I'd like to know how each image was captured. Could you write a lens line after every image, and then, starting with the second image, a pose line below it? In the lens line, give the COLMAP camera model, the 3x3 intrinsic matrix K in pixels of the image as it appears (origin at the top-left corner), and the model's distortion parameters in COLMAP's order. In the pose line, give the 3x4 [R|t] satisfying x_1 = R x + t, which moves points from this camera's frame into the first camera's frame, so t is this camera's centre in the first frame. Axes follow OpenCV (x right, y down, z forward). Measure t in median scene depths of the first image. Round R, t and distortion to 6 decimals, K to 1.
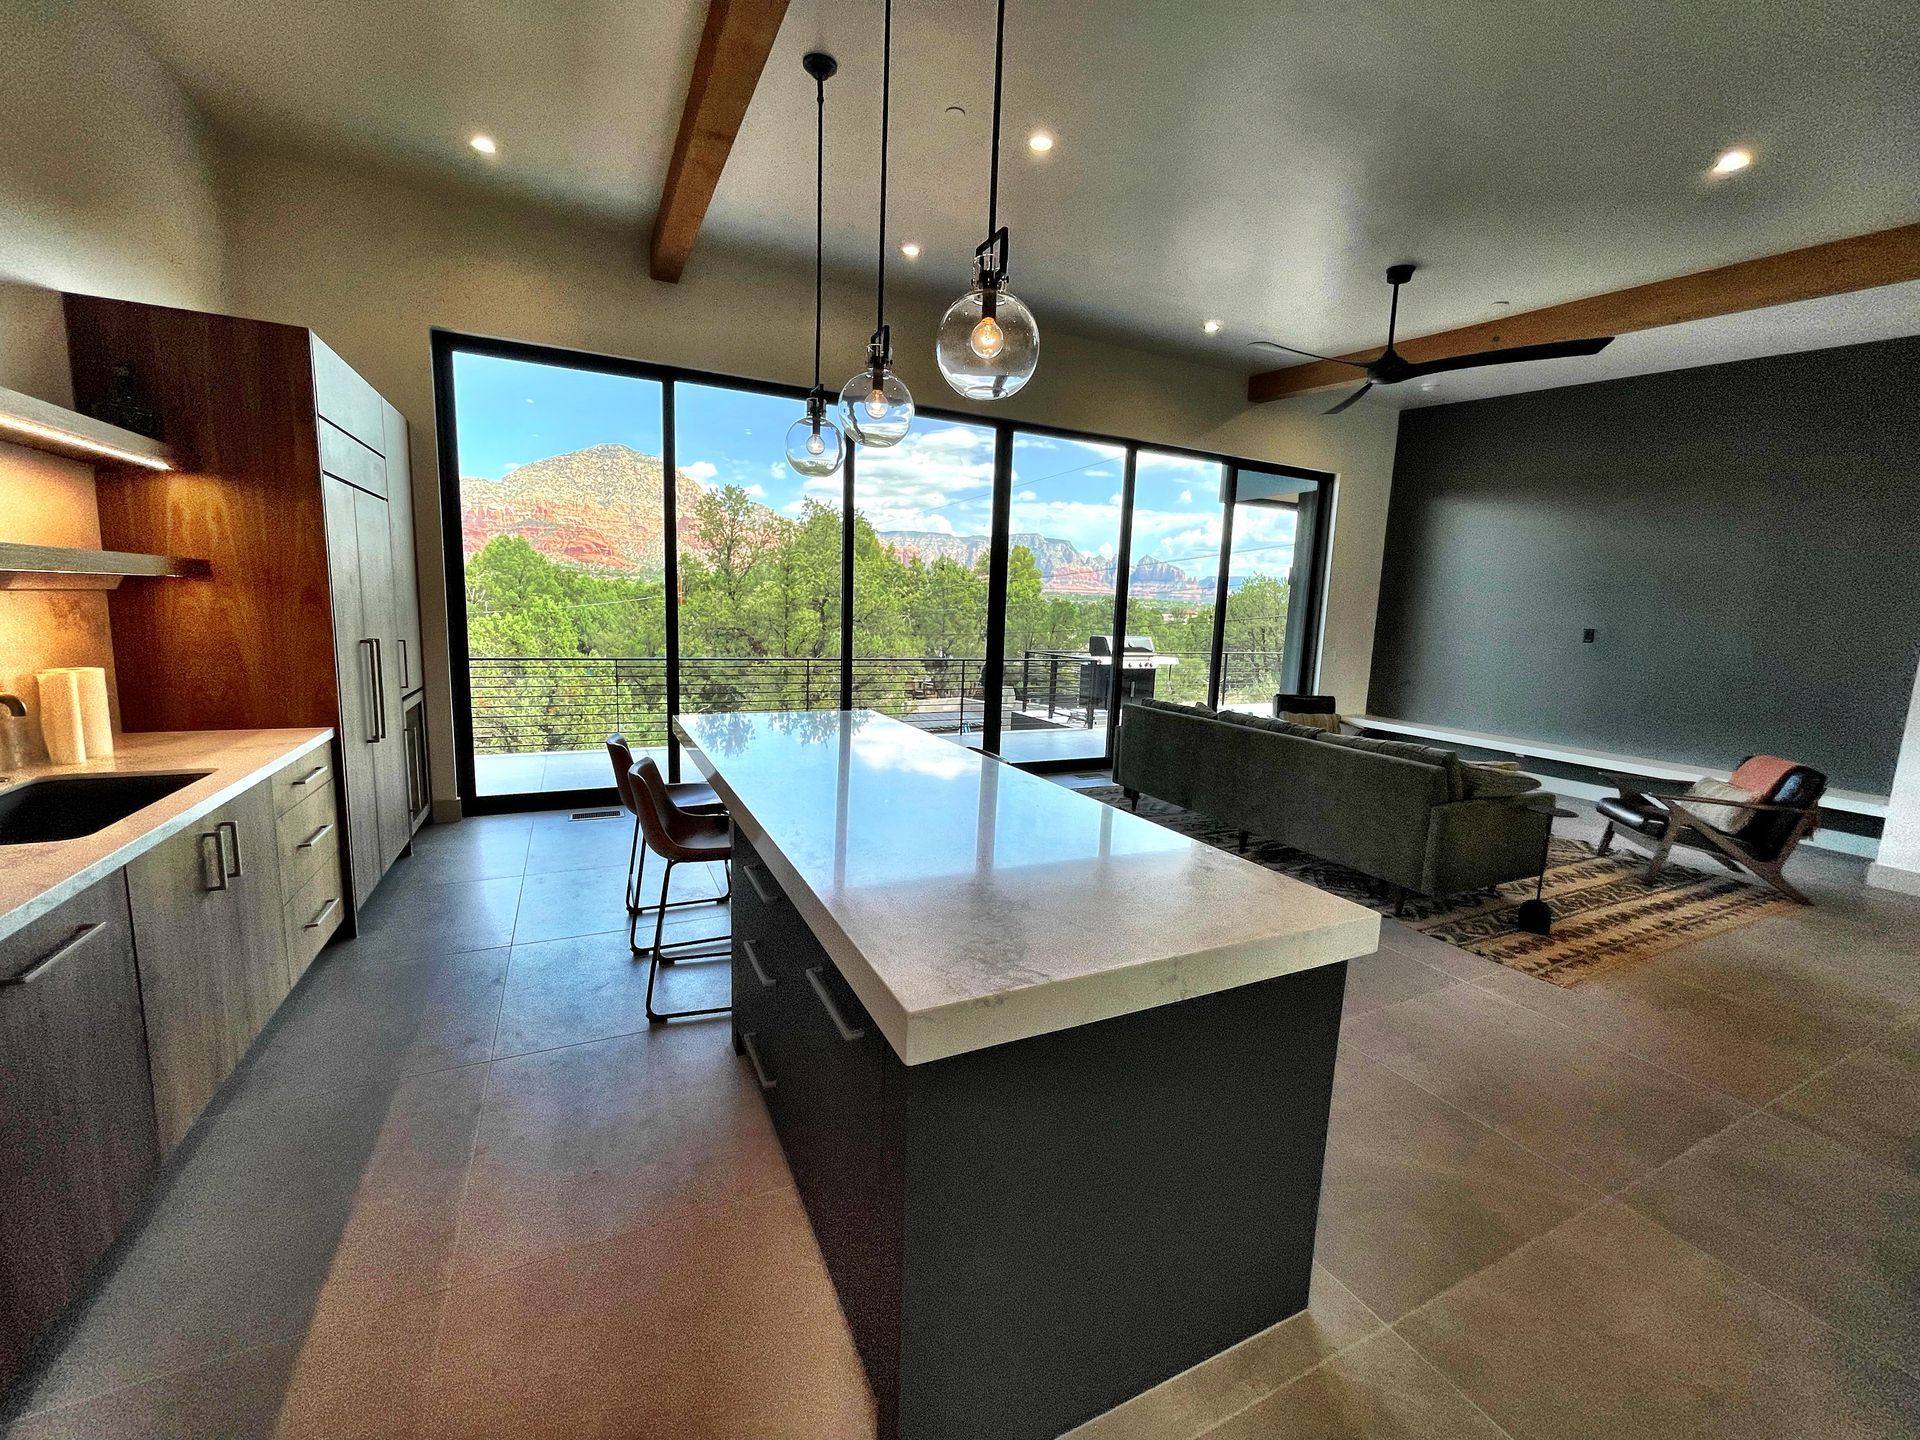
lens RADIAL K [[761.8, 0, 955.1], [0, 761.8, 712.3], [0, 0, 1]] dist [0.000015, -0.001766]
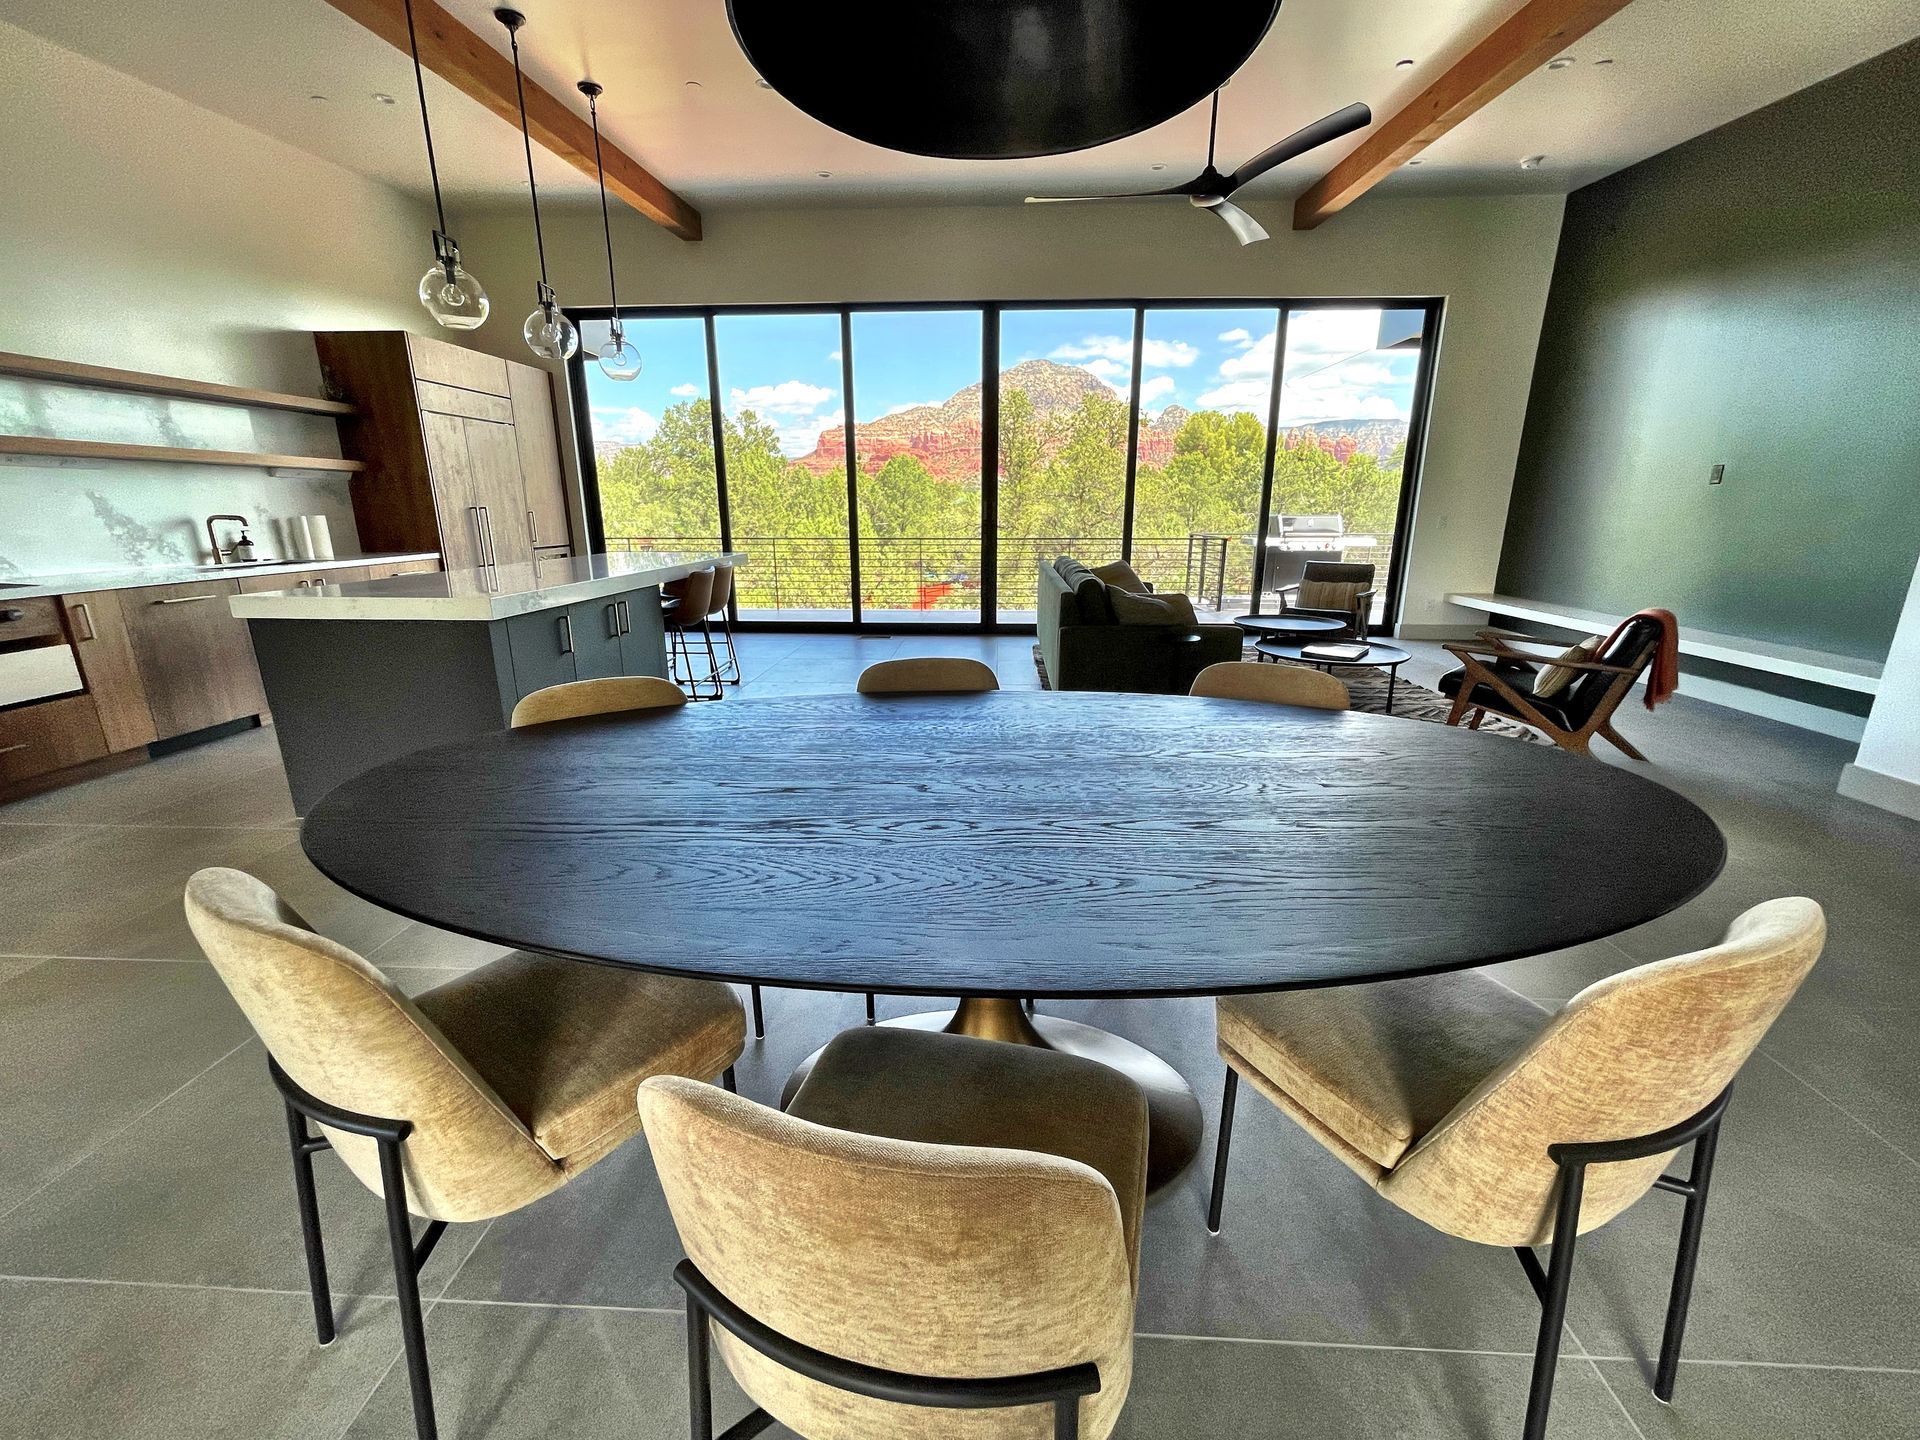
lens RADIAL K [[761.8, 0, 967.8], [0, 761.8, 719.9], [0, 0, 1]] dist [0.000015, -0.001766]
pose [[0.876429, 0.092823, -0.472500, 0.463644], [-0.033432, 0.990607, 0.132593, 0.050896], [0.480370, -0.100411, 0.871299, -0.017772]]
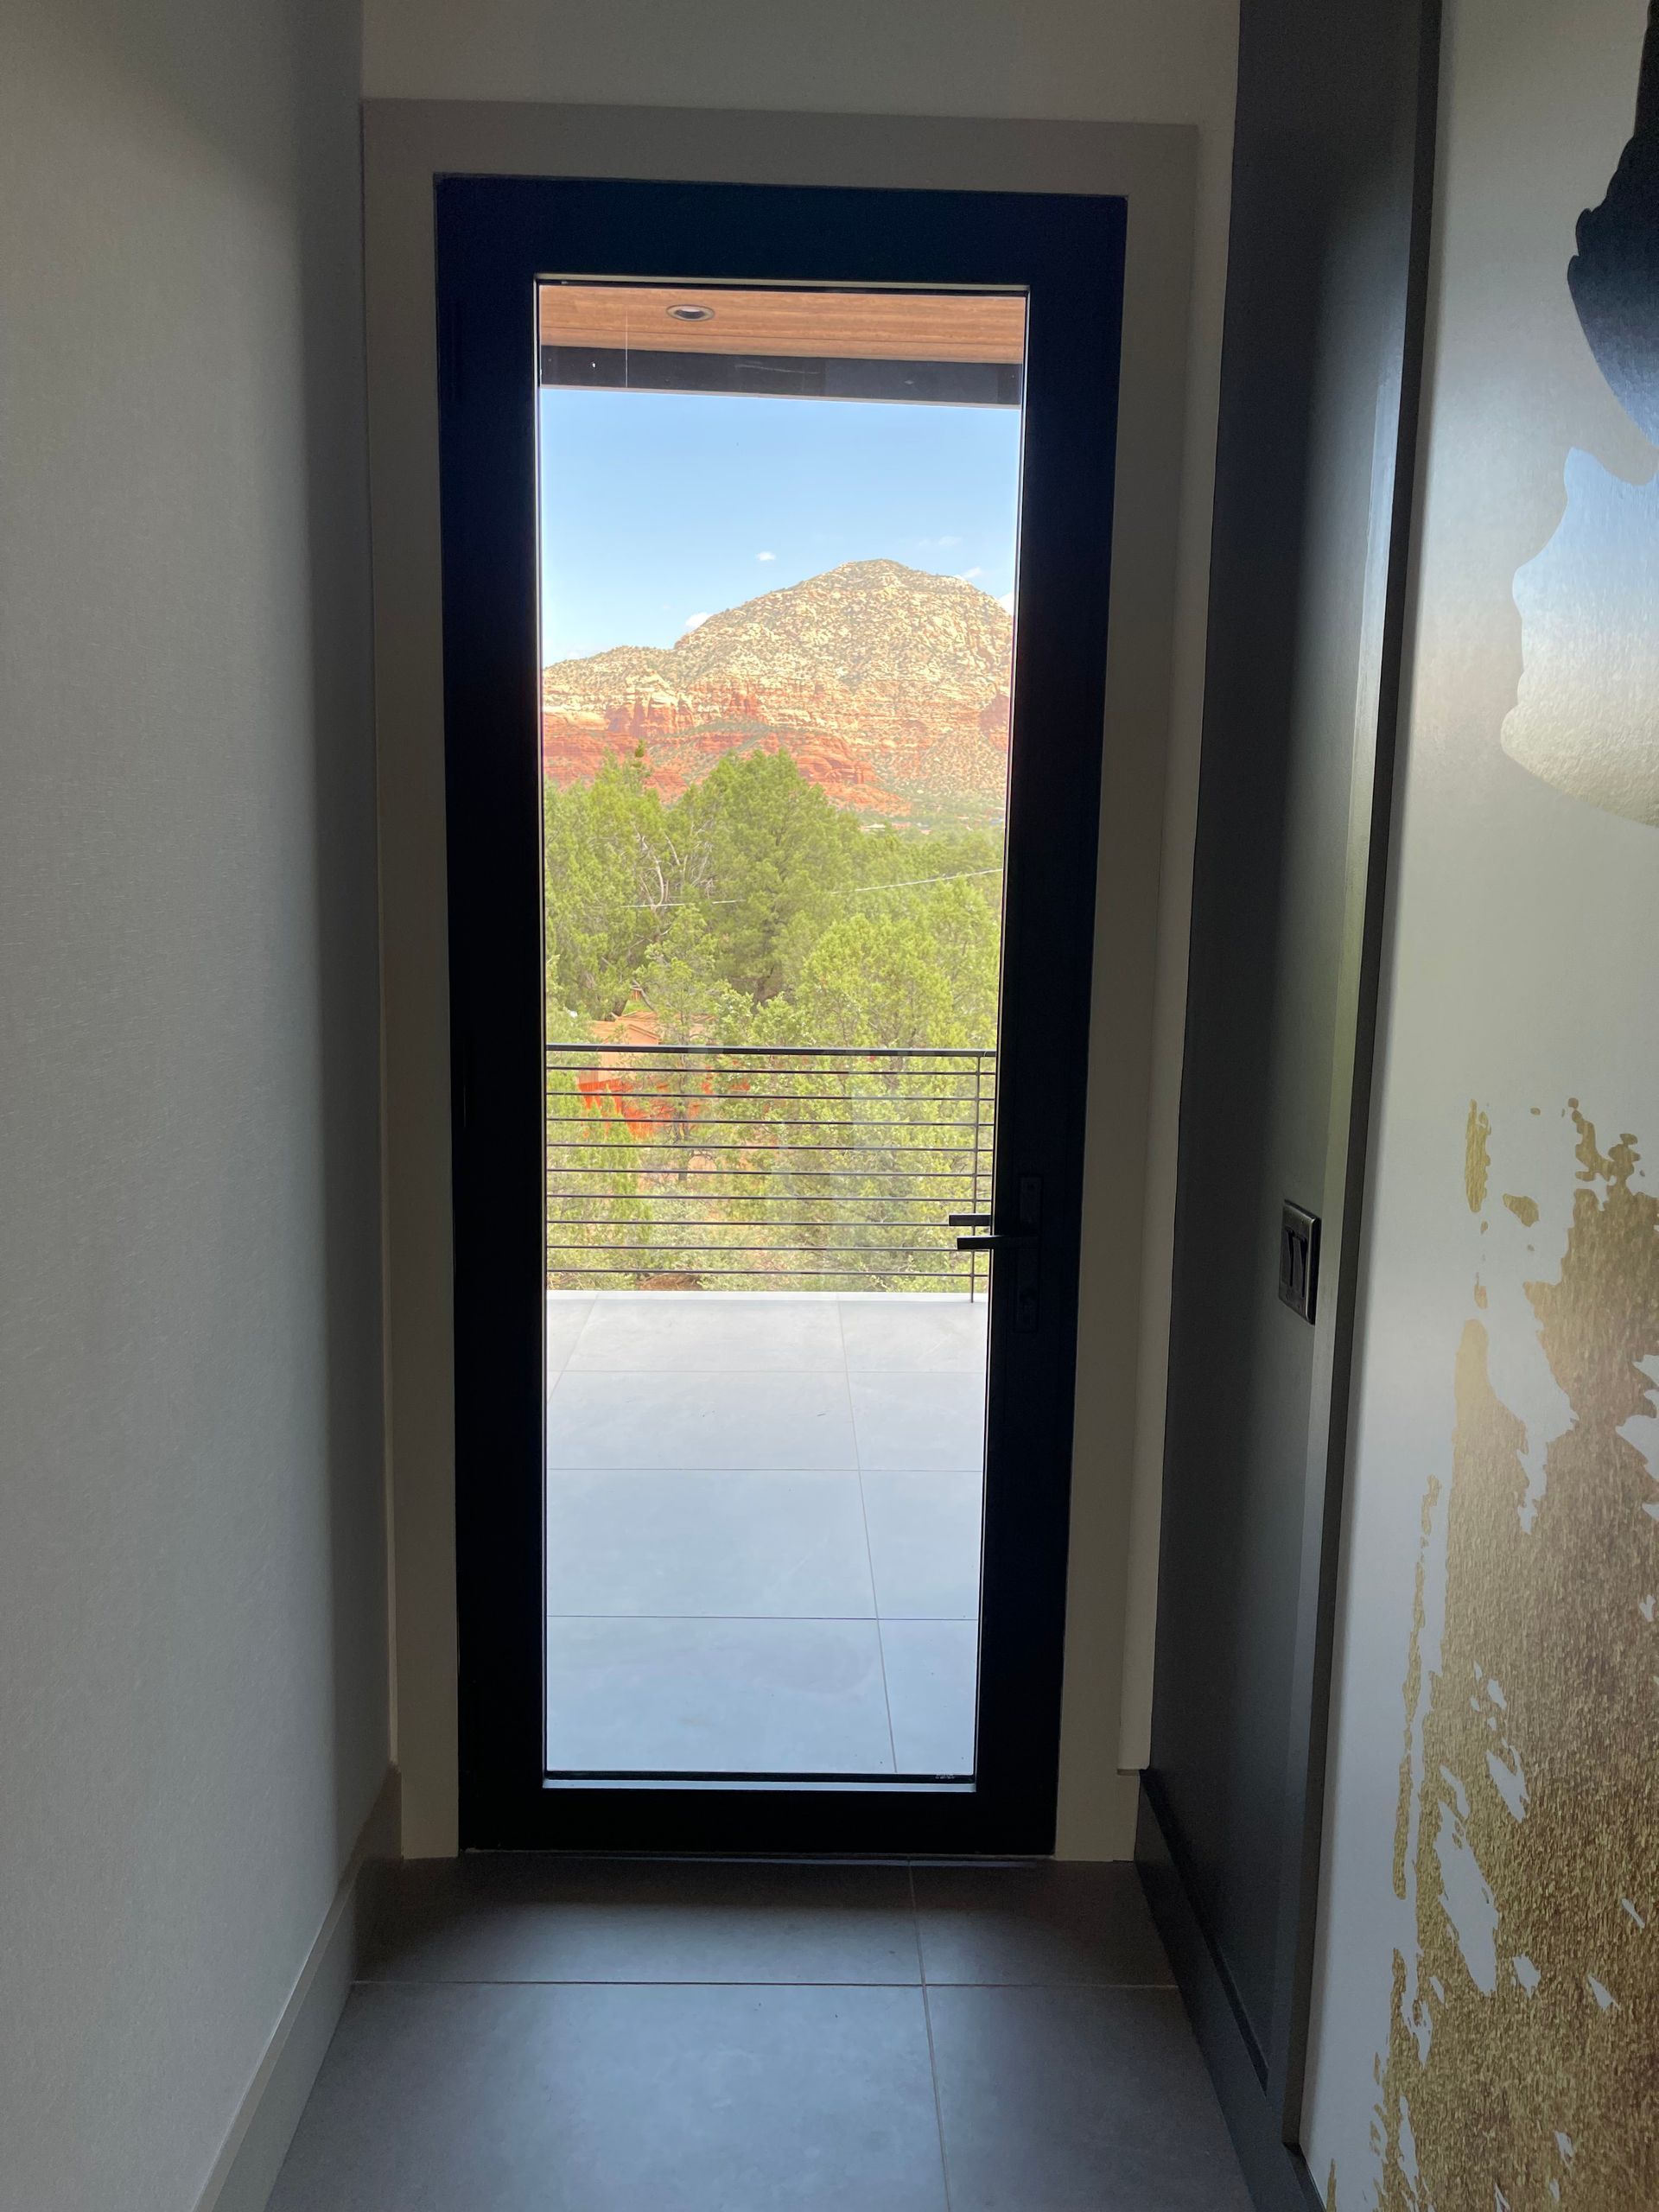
lens RADIAL K [[1651.6, 0, 827.6], [0, 1651.6, 1107.9], [0, 0, 1]] dist [0.034728, -0.030437]
pose [[0.907591, 0.042704, -0.417677, -0.376546], [-0.042800, 0.999042, 0.009141, -0.037853], [0.417668, 0.009581, 0.908549, 0.125572]]
